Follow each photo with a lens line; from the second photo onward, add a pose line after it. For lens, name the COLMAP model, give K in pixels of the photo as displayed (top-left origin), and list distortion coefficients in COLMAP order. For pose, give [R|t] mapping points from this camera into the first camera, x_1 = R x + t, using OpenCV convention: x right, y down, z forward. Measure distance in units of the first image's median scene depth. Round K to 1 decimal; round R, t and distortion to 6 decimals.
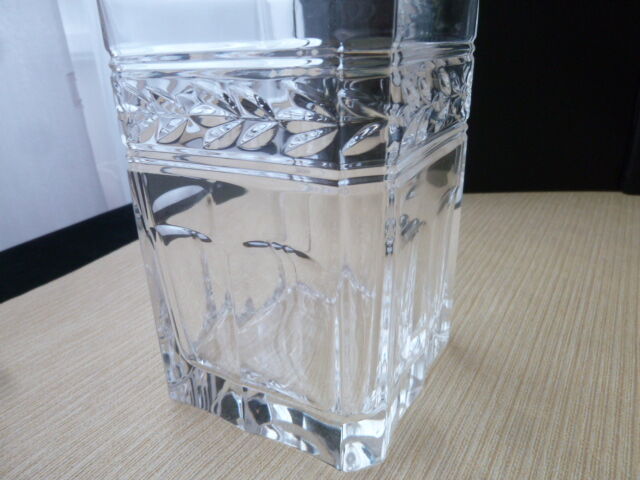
lens RADIAL K [[461.2, 0, 319.9], [0, 461.2, 239.4], [0, 0, 1]] dist [-0.009173, -0.004680]
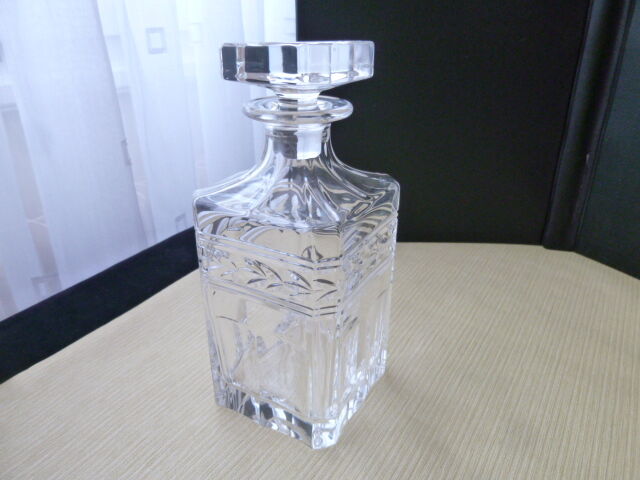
lens RADIAL K [[461.2, 0, 320.0], [0, 461.2, 238.1], [0, 0, 1]] dist [-0.009173, -0.004680]
pose [[0.999407, 0.034407, 0.001585, 0.036271], [-0.034443, 0.998593, 0.040322, -0.320265], [-0.000196, -0.040353, 0.999185, -0.626697]]
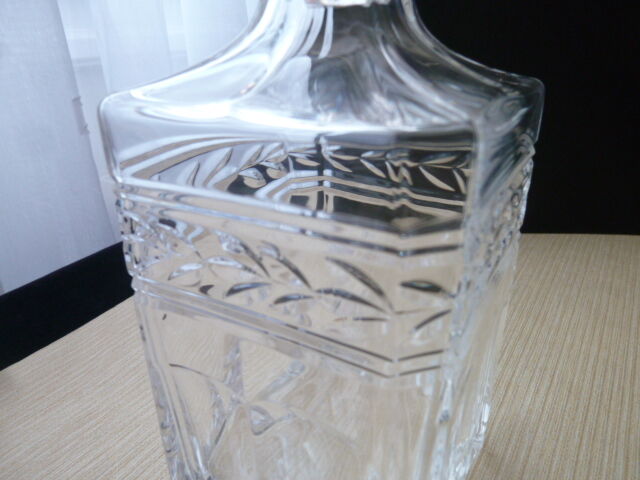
lens RADIAL K [[461.2, 0, 320.9], [0, 461.2, 242.9], [0, 0, 1]] dist [-0.009173, -0.004680]
pose [[0.999700, 0.022131, -0.010484, -0.043686], [-0.021778, 0.999231, 0.032616, -0.216757], [0.011198, -0.032378, 0.999413, 0.104437]]
